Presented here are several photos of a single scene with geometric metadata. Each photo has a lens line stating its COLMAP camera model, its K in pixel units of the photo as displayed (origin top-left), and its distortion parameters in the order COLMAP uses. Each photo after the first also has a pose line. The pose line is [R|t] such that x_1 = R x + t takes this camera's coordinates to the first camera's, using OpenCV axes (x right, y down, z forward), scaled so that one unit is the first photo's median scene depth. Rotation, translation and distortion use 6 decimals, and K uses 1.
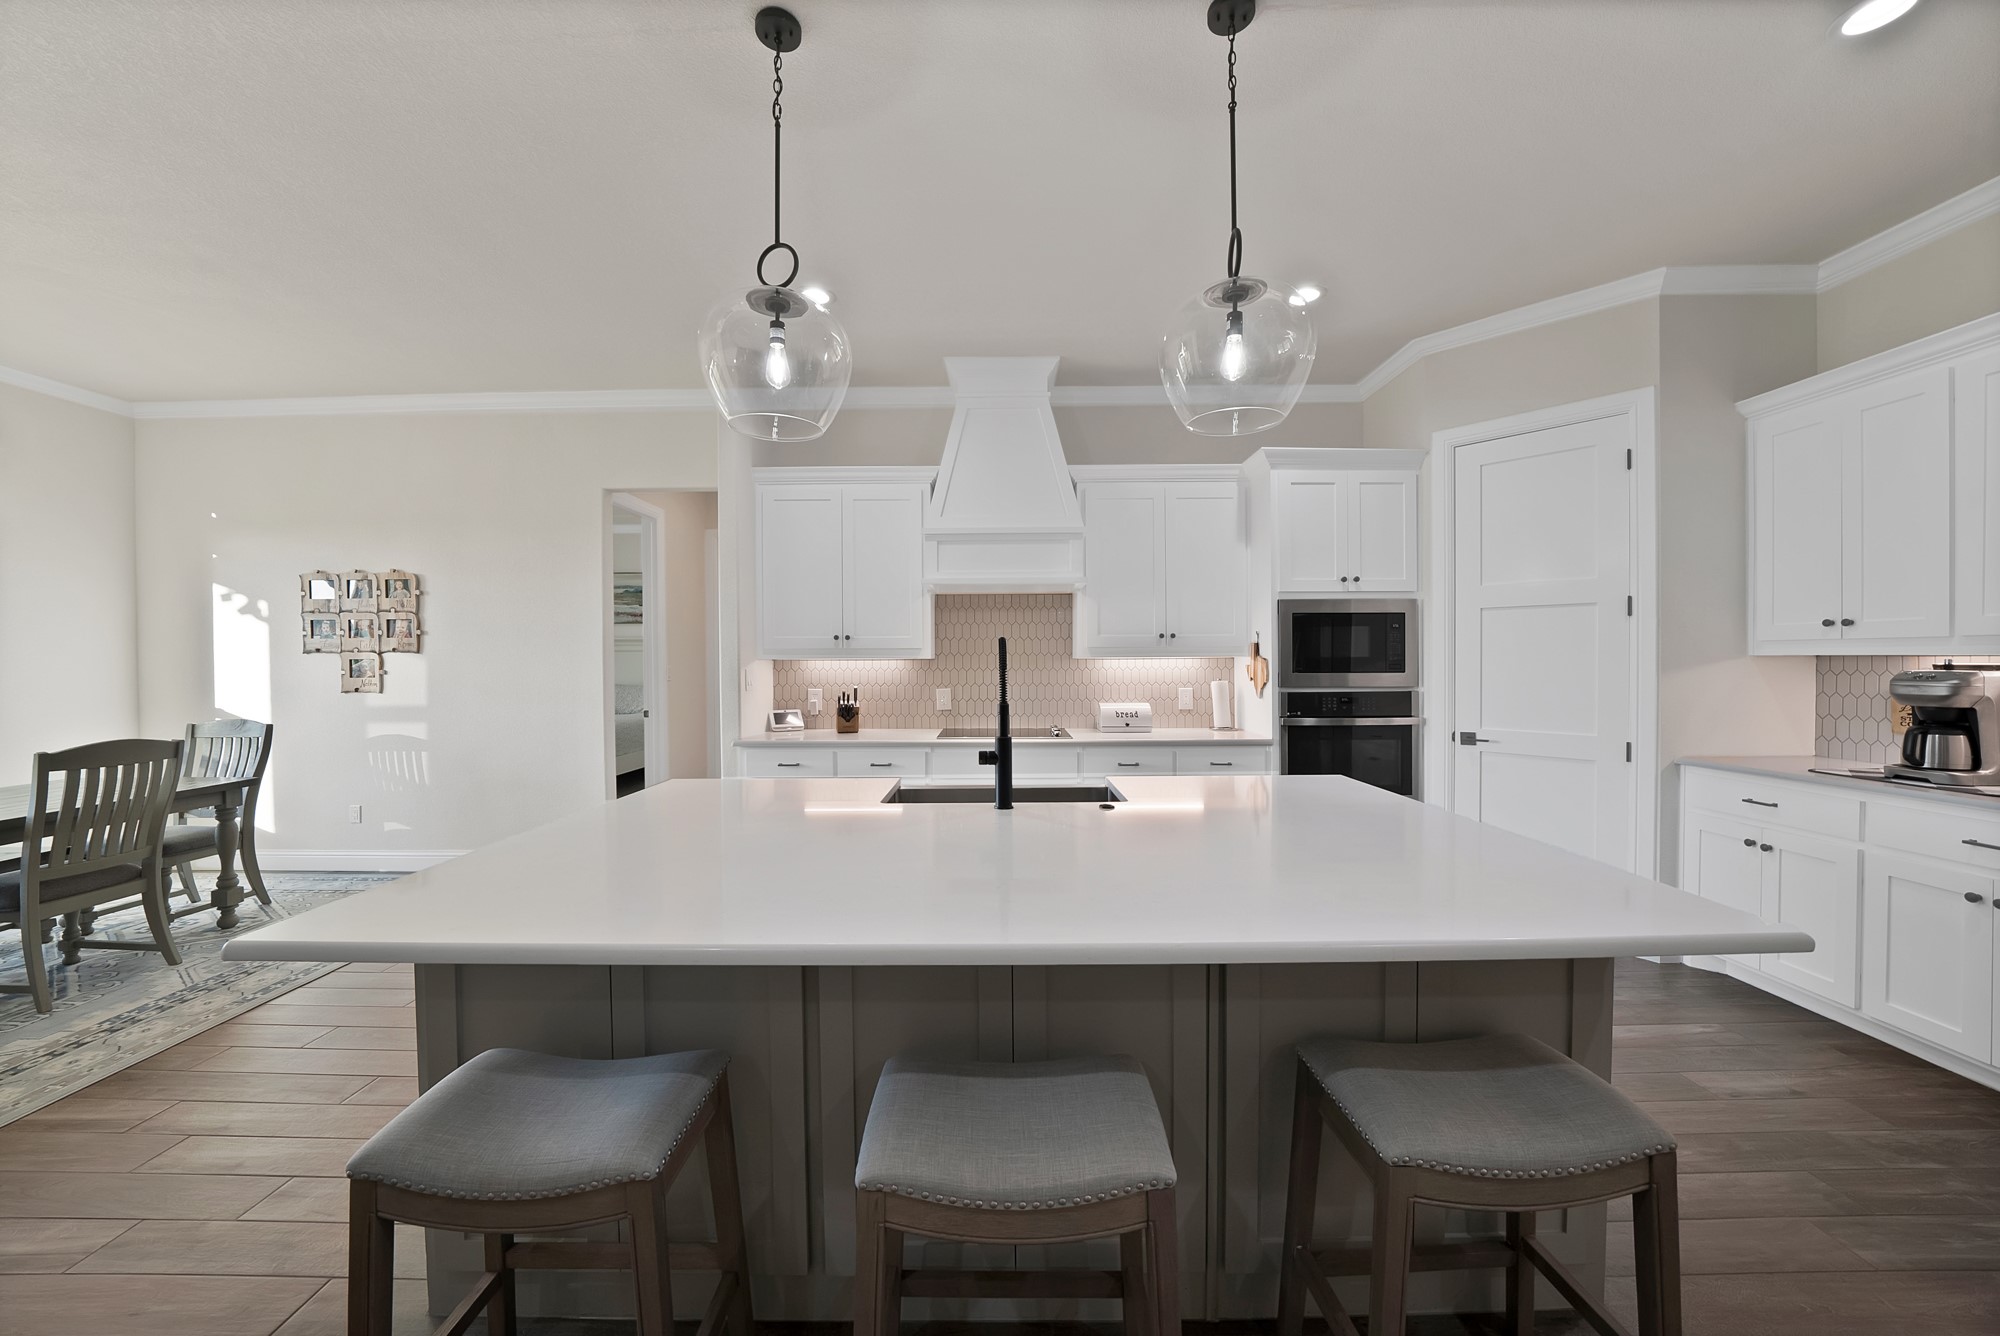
lens RADIAL K [[720.1, 0, 990.5], [0, 720.1, 667.7], [0, 0, 1]] dist [-0.019532, 0.000217]
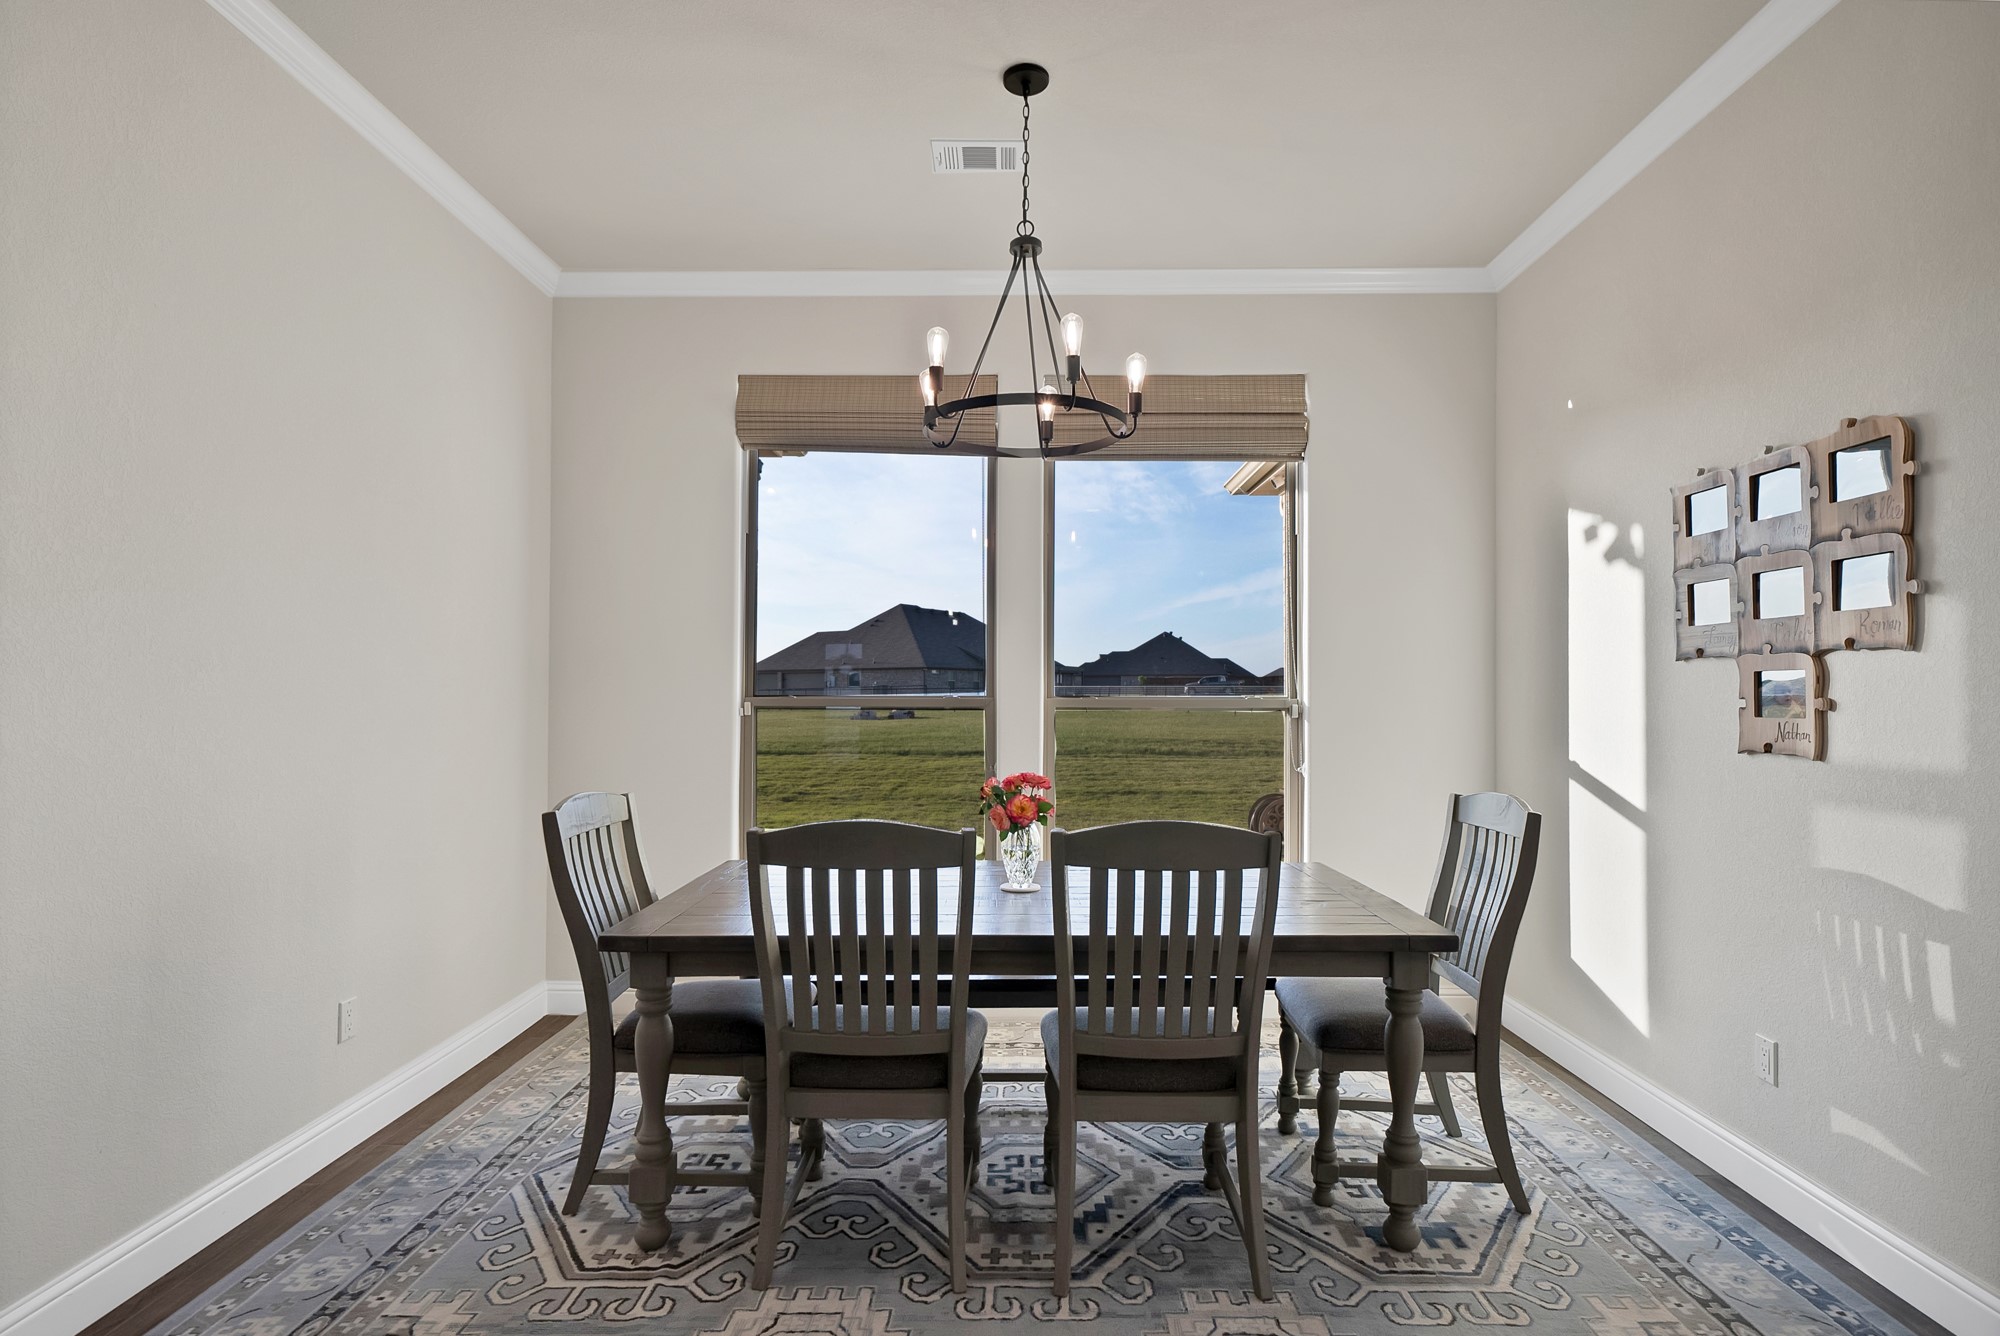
lens RADIAL K [[1020.7, 0, 1001.8], [0, 1020.7, 681.4], [0, 0, 1]] dist [0.002450, 0.000585]
pose [[-0.006772, -0.009195, -0.999935, -0.345076], [-0.014608, 0.999852, -0.009095, 0.006016], [0.999870, 0.014545, -0.006905, 0.624168]]
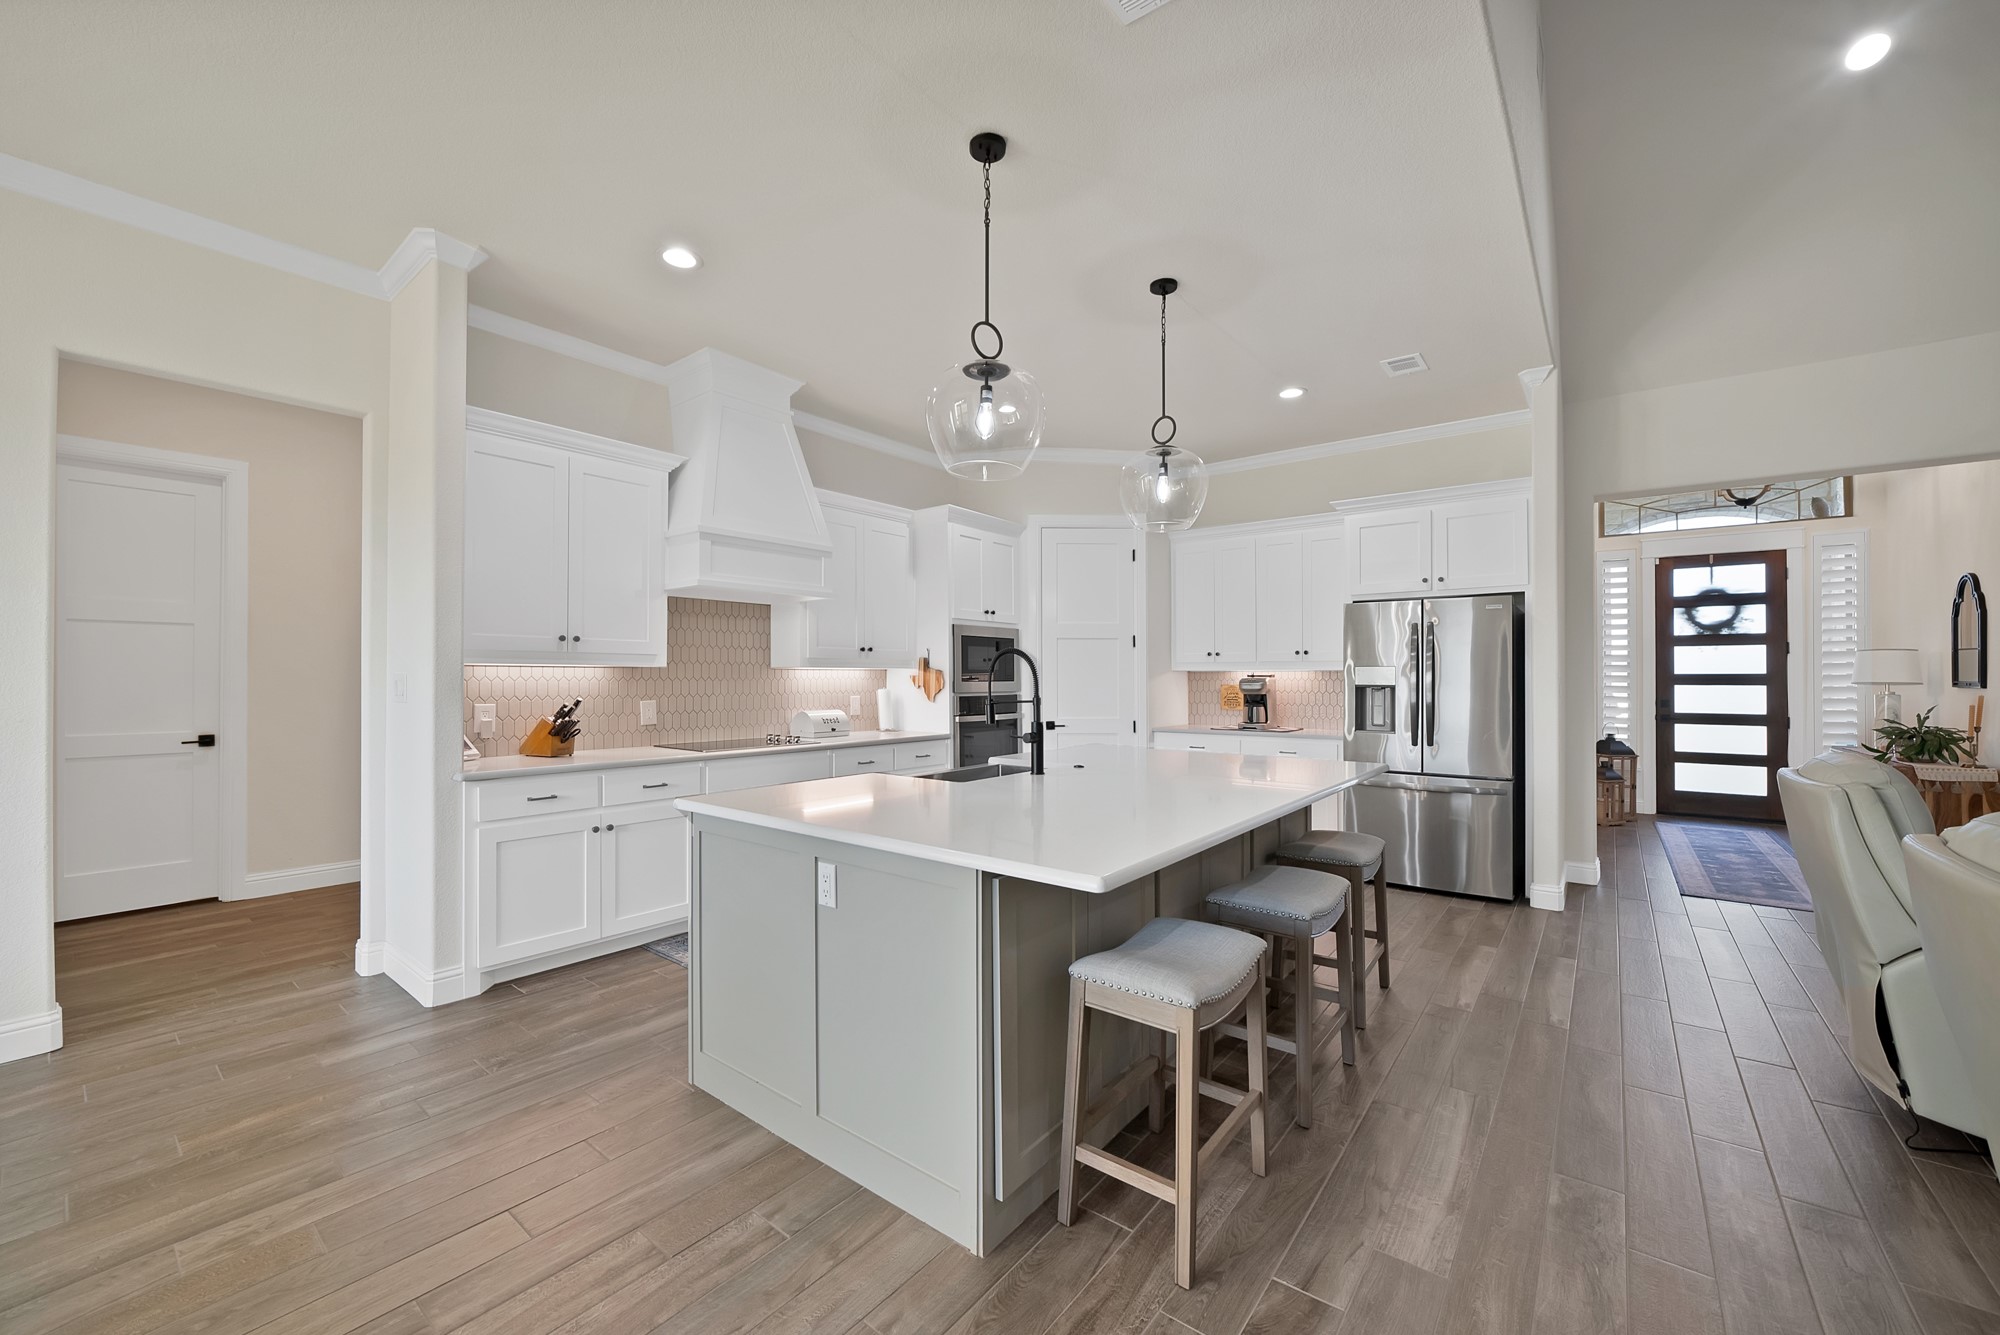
lens RADIAL K [[794.9, 0, 988.9], [0, 794.9, 675.9], [0, 0, 1]] dist [-0.000851, 0.000056]
pose [[0.612736, 0.007202, 0.790255, -0.642299], [0.006369, 0.999881, -0.014052, 0.016577], [-0.790262, 0.013643, 0.612617, 0.076734]]
